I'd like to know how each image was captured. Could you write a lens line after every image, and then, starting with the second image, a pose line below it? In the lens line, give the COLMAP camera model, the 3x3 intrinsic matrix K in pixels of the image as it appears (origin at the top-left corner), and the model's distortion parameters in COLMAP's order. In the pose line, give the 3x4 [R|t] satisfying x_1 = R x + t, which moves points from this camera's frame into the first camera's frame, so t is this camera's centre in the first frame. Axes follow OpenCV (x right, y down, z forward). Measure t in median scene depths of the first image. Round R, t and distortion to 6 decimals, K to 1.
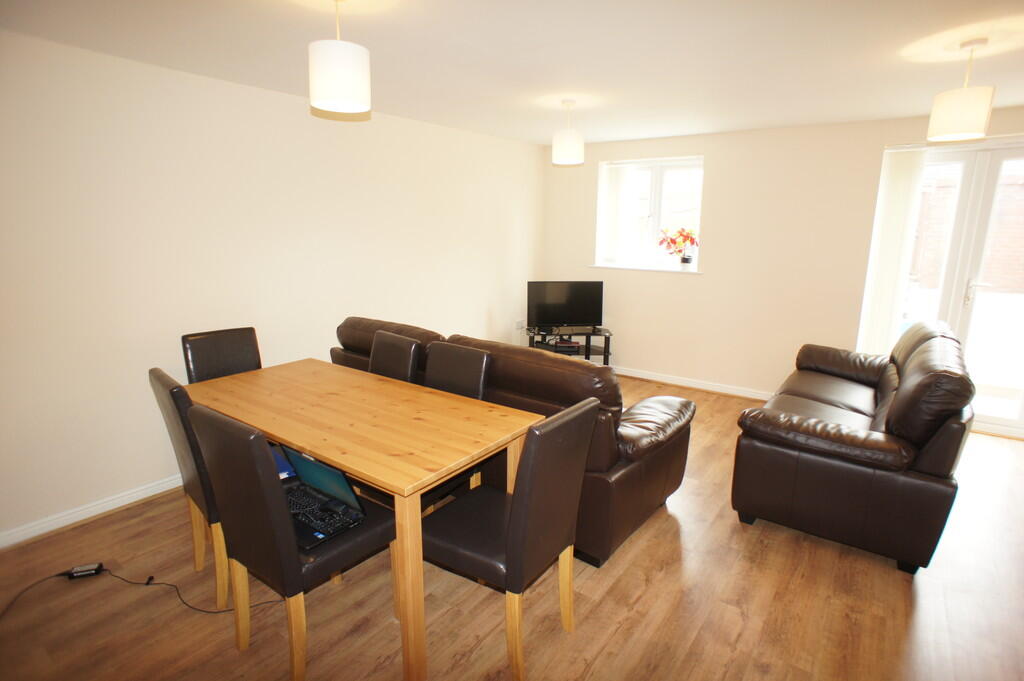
lens RADIAL K [[534.2, 0, 512.0], [0, 534.2, 340.5], [0, 0, 1]] dist [-0.085779, 0.056995]
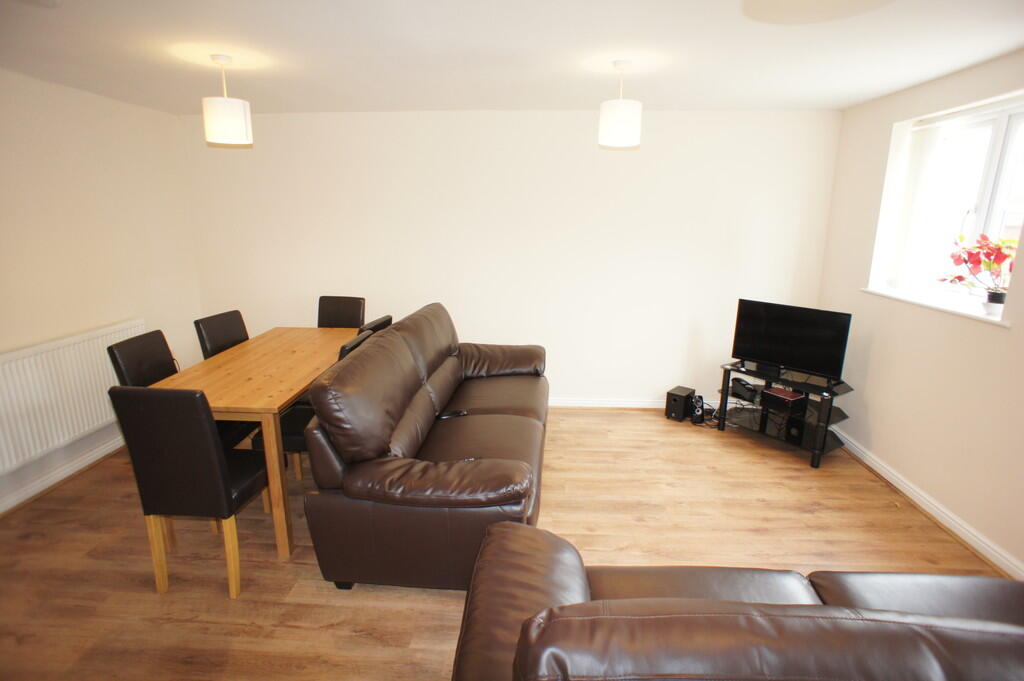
lens RADIAL K [[534.2, 0, 512.0], [0, 534.2, 340.5], [0, 0, 1]] dist [-0.085779, 0.056995]
pose [[0.551909, 0.199584, -0.809668, 0.485683], [-0.182396, 0.976319, 0.116333, -0.082485], [0.813712, 0.083475, 0.575243, 0.322796]]
